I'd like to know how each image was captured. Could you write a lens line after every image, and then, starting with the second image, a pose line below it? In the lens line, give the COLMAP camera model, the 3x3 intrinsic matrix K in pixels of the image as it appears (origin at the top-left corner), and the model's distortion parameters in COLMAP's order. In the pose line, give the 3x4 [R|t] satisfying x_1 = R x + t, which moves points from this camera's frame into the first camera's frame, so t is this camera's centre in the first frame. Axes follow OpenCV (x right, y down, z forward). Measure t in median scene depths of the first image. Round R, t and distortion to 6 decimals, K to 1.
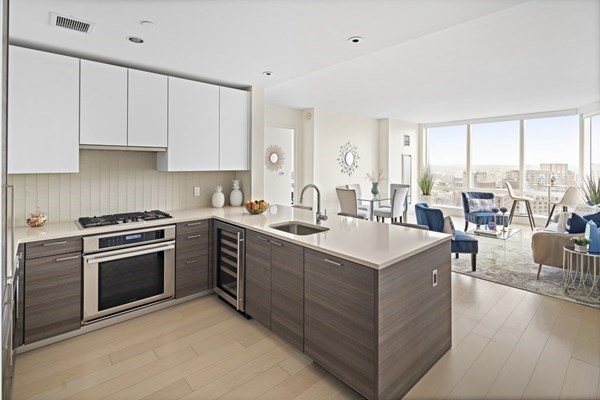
lens RADIAL K [[291.2, 0, 299.1], [0, 291.2, 165.9], [0, 0, 1]] dist [-0.003337, -0.001686]
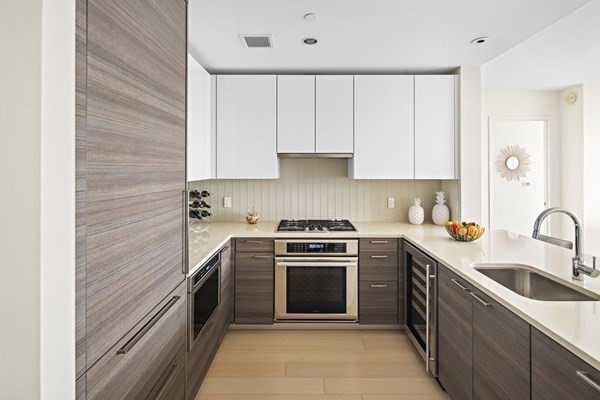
lens RADIAL K [[291.2, 0, 305.0], [0, 291.2, 167.5], [0, 0, 1]] dist [-0.003337, -0.001686]
pose [[0.742394, -0.005694, -0.669939, 0.049669], [-0.004975, 0.999889, -0.014012, -0.004381], [0.669945, 0.013735, 0.742284, 0.229622]]
